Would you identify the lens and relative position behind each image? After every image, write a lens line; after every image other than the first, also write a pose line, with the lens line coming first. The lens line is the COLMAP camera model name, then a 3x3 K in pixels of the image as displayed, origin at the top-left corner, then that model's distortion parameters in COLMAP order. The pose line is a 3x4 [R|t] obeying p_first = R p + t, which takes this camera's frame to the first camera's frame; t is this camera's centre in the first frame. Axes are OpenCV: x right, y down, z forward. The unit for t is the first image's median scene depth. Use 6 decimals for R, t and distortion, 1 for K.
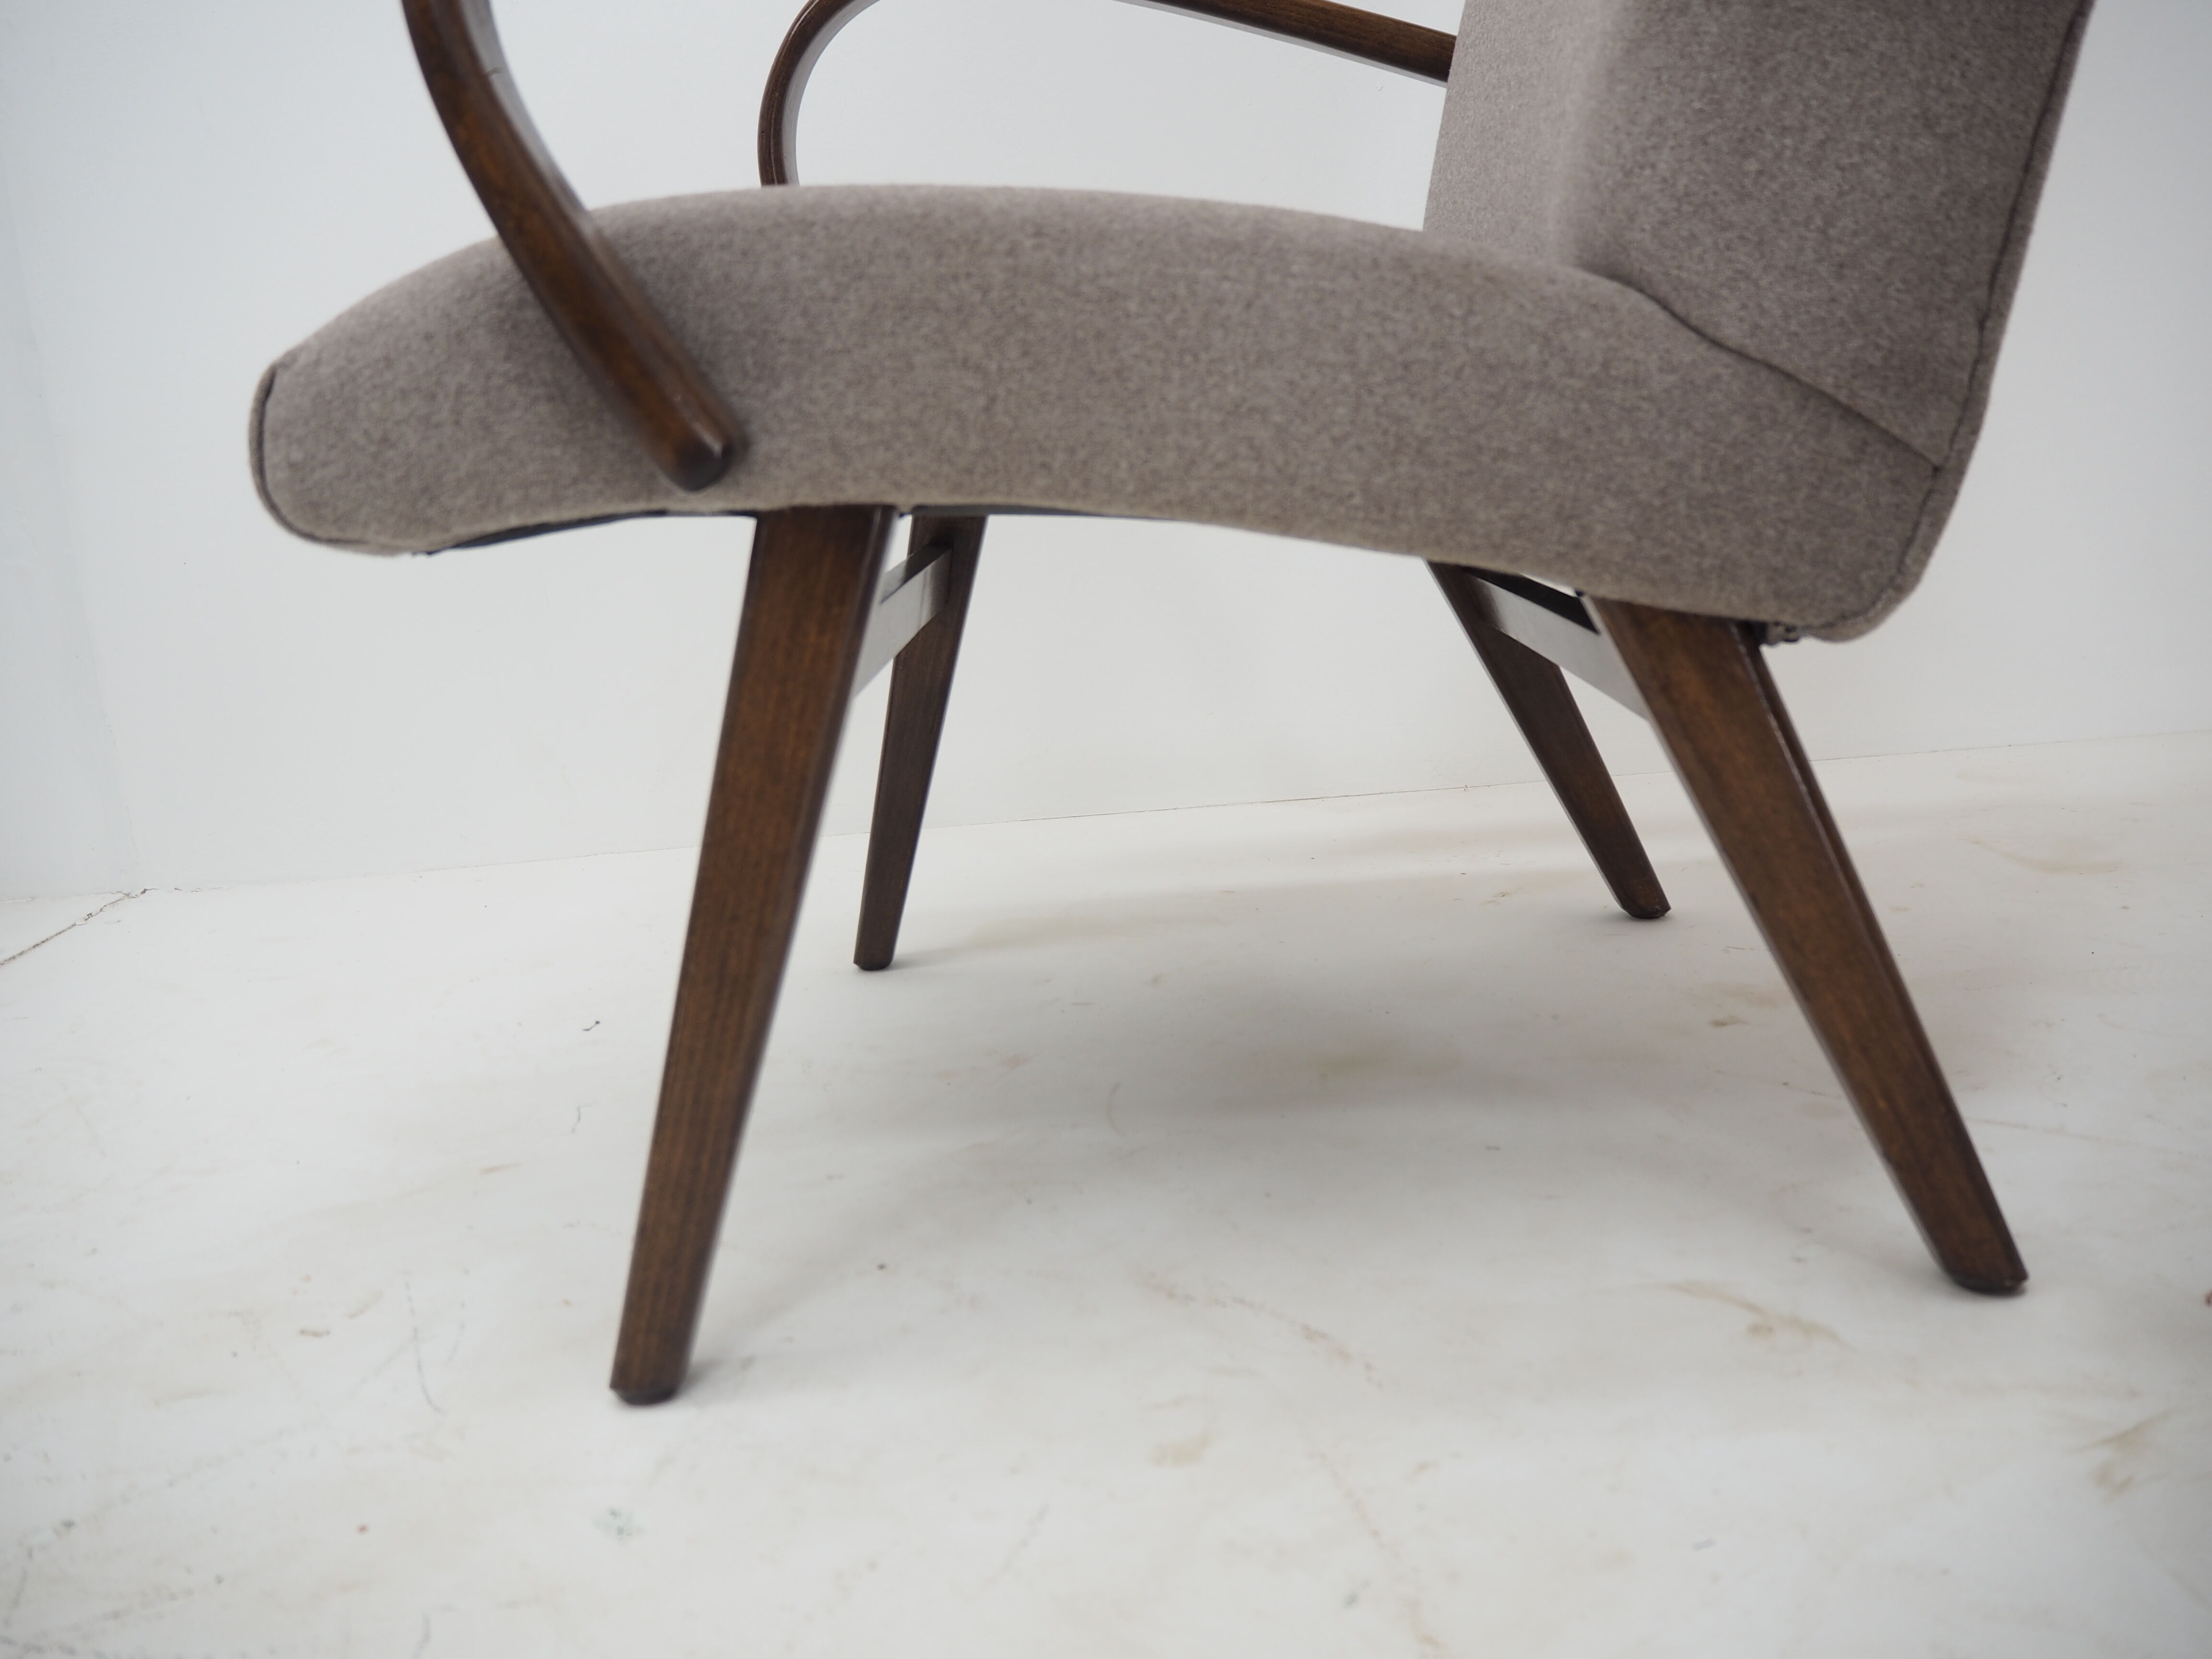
lens RADIAL K [[1859.8, 0, 1111.1], [0, 1859.8, 821.8], [0, 0, 1]] dist [-0.050694, 0.022920]
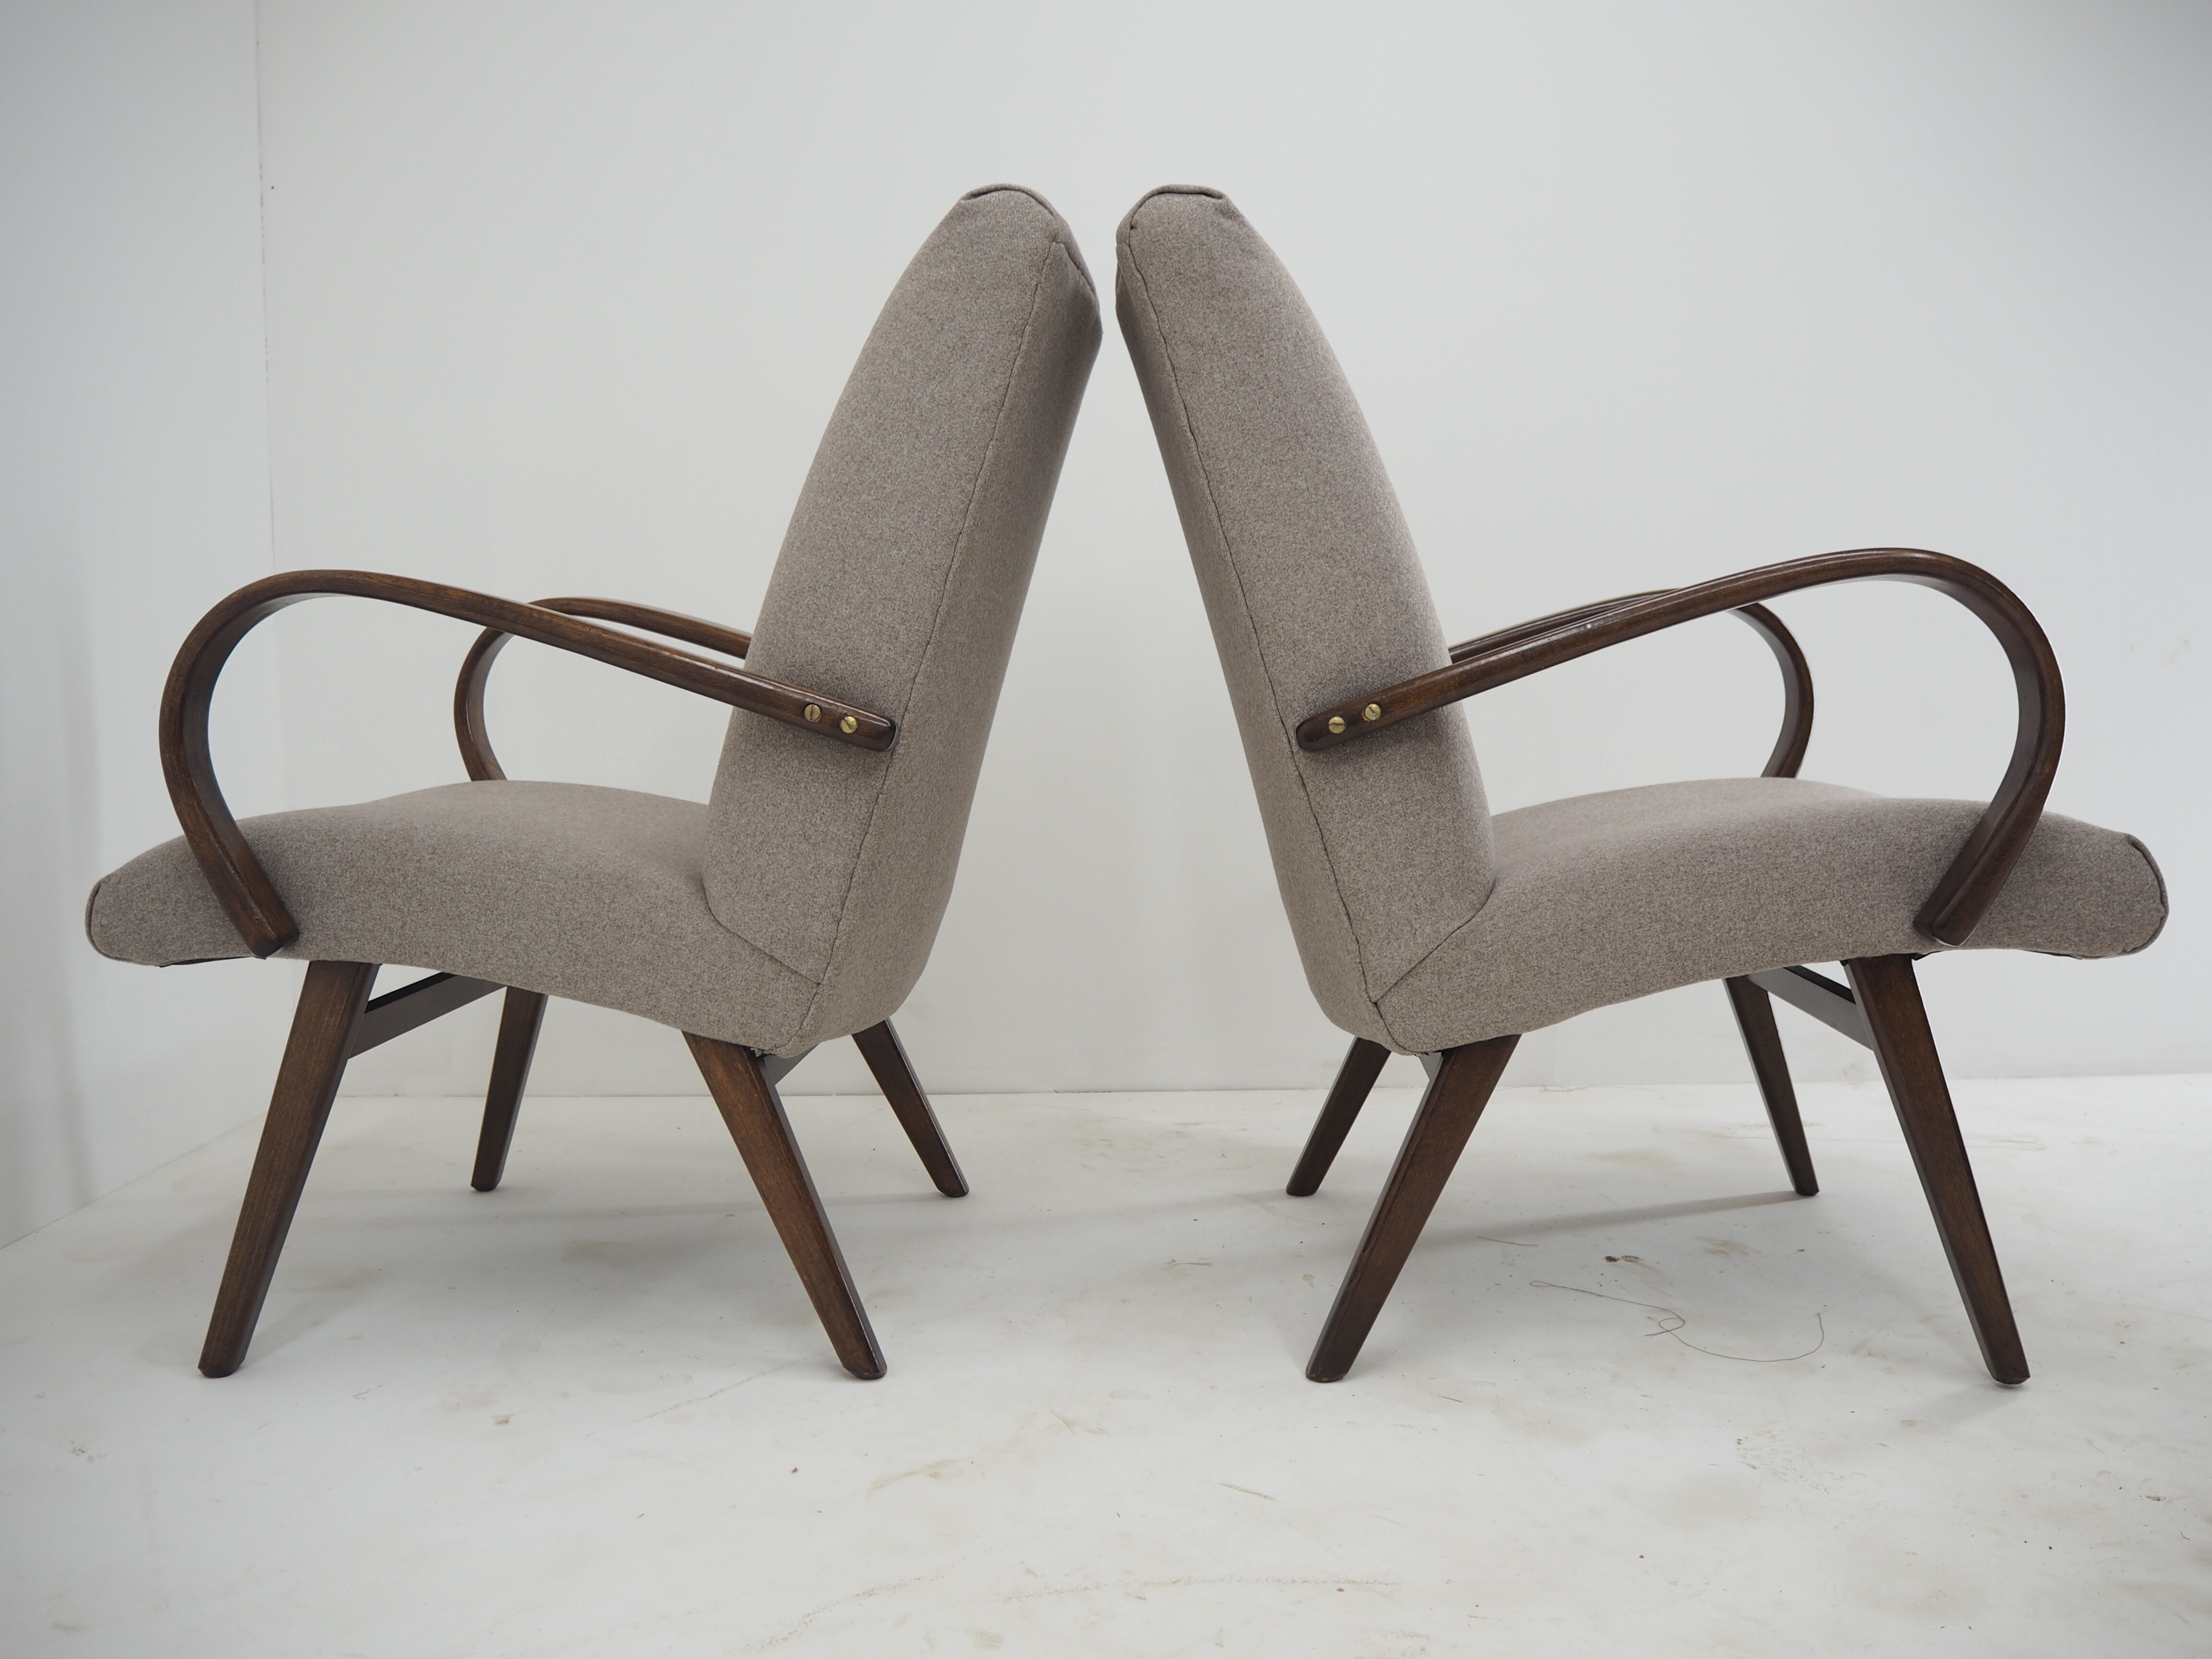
lens RADIAL K [[1859.8, 0, 1136.5], [0, 1859.8, 818.5], [0, 0, 1]] dist [-0.050694, 0.022920]
pose [[0.997159, 0.074313, -0.012320, 0.851872], [-0.075320, 0.986014, -0.148669, -0.084655], [0.001099, 0.149175, 0.988810, -1.264577]]
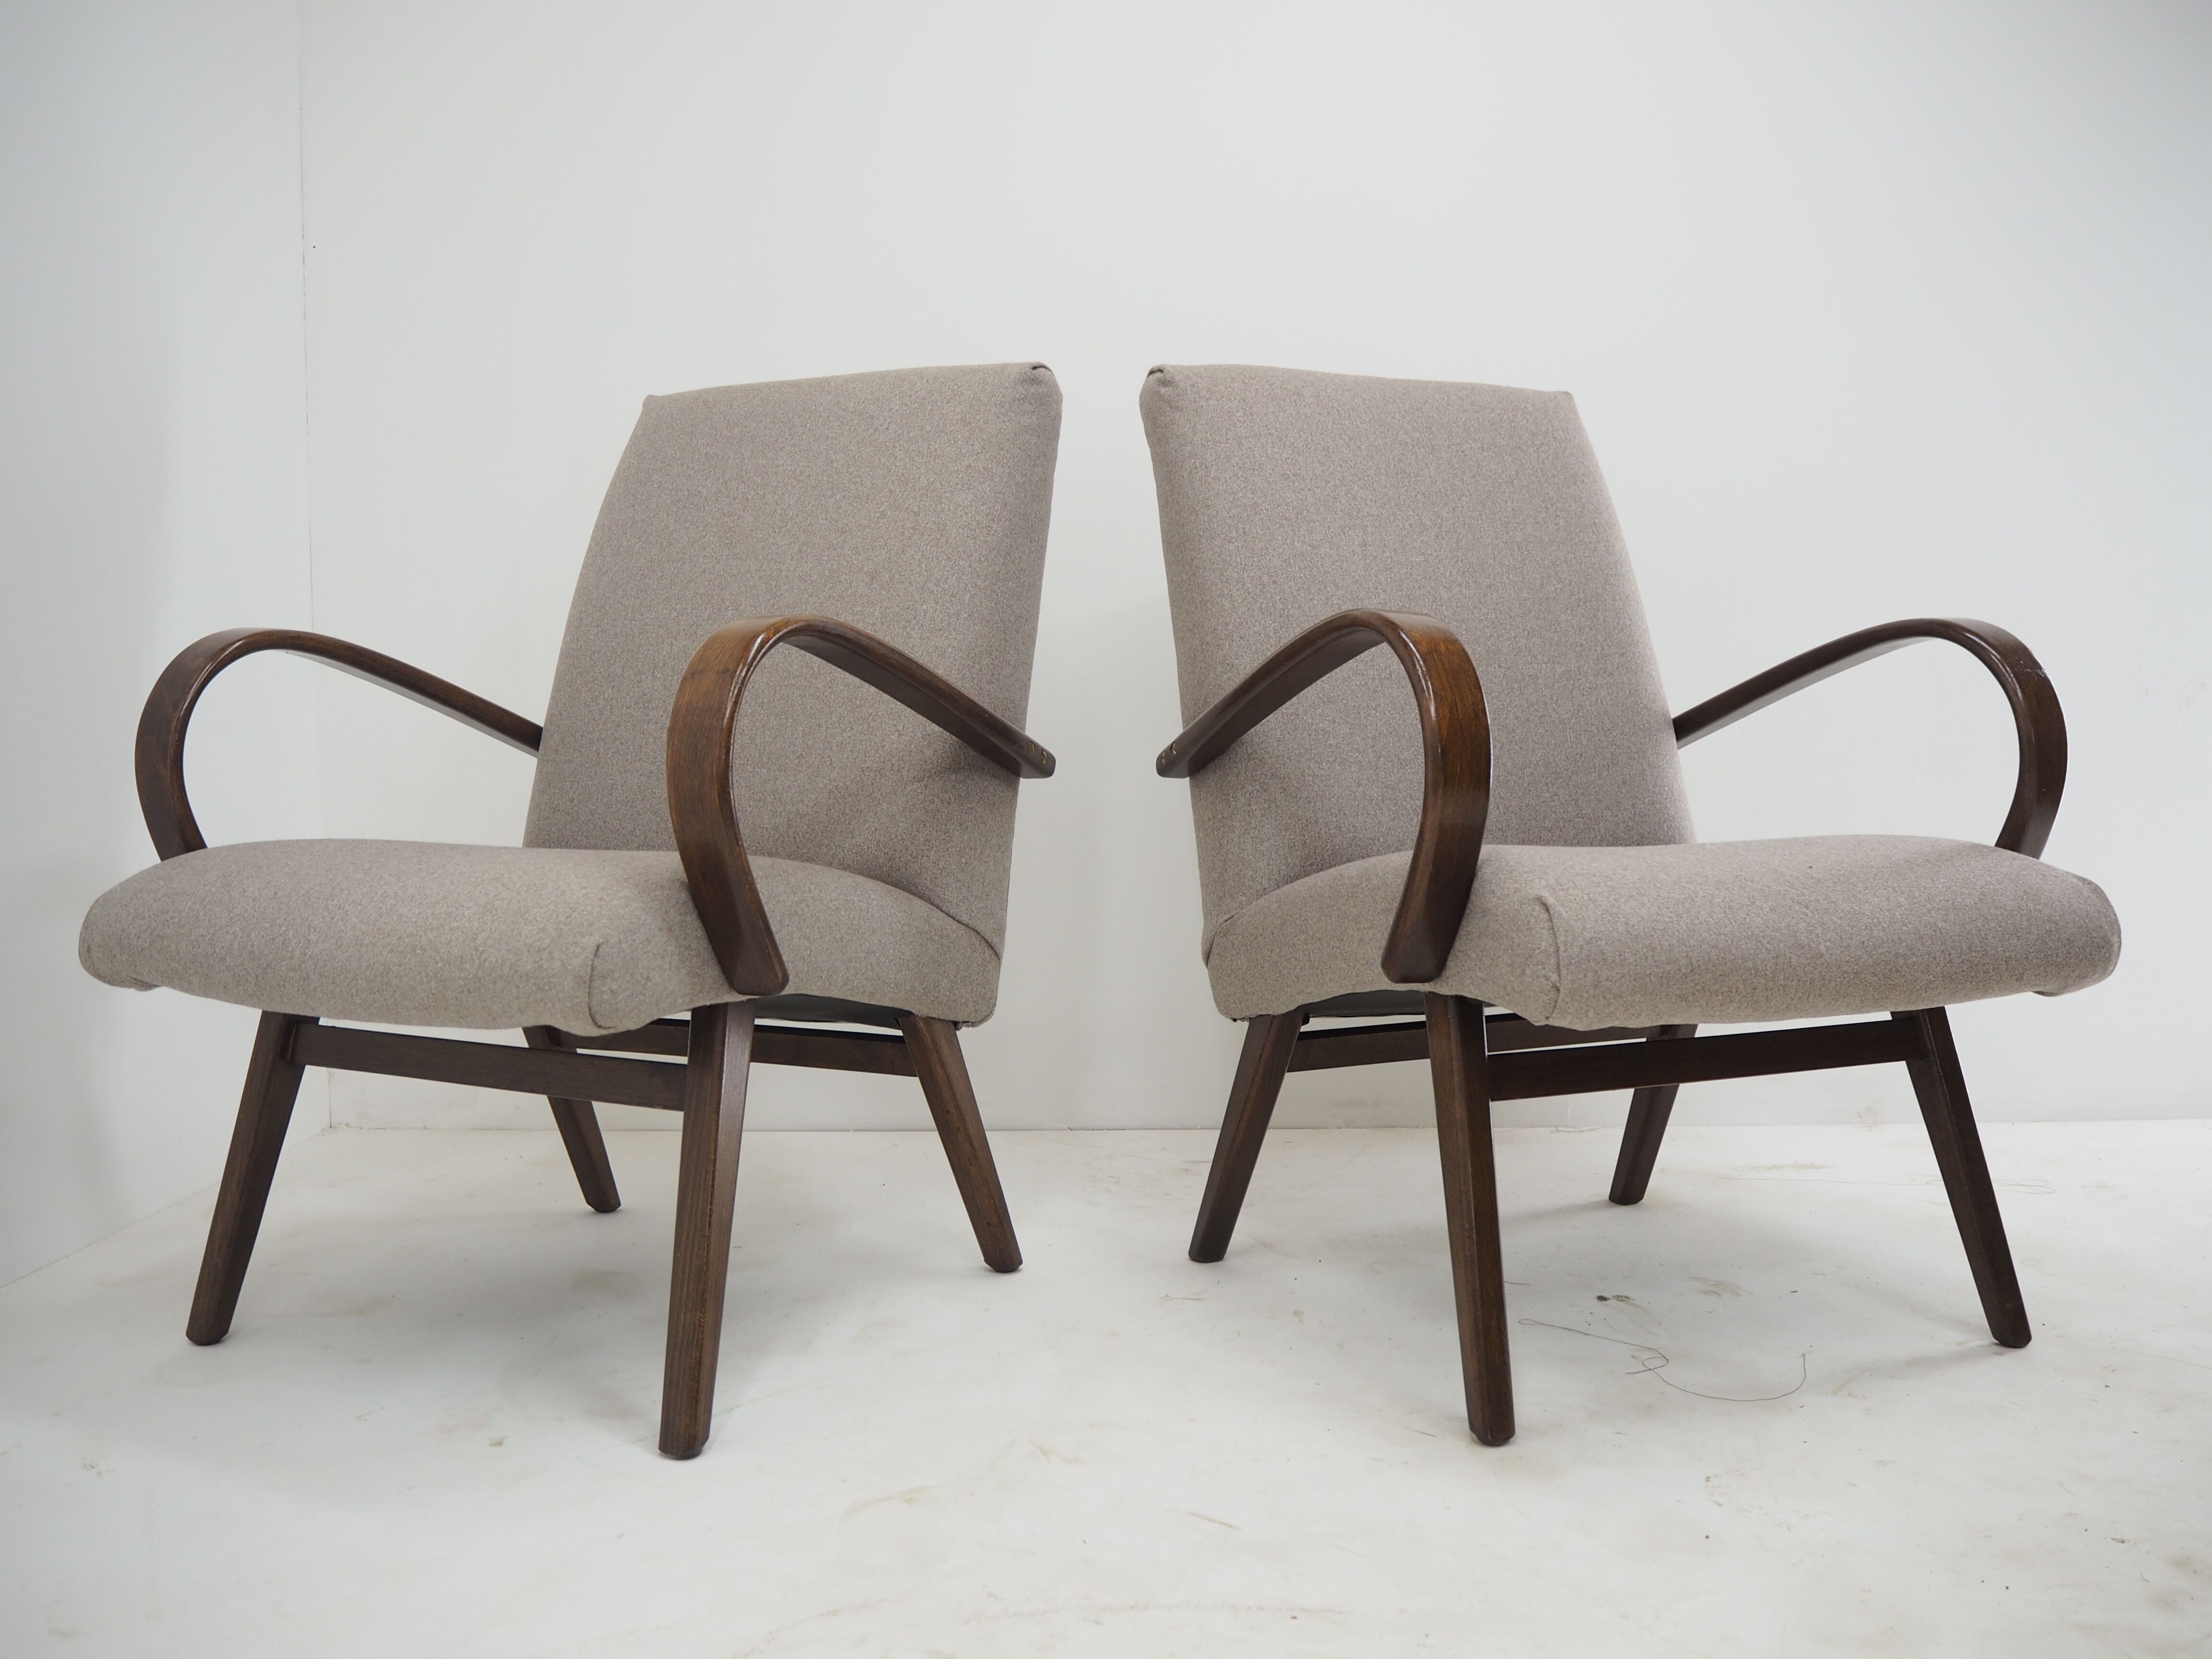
lens RADIAL K [[1859.8, 0, 1118.7], [0, 1859.8, 819.6], [0, 0, 1]] dist [-0.050694, 0.022920]
pose [[0.417857, 0.031736, 0.907958, -2.092005], [0.176180, 0.977588, -0.115251, -0.045631], [-0.891267, 0.208123, 0.402901, -0.365184]]
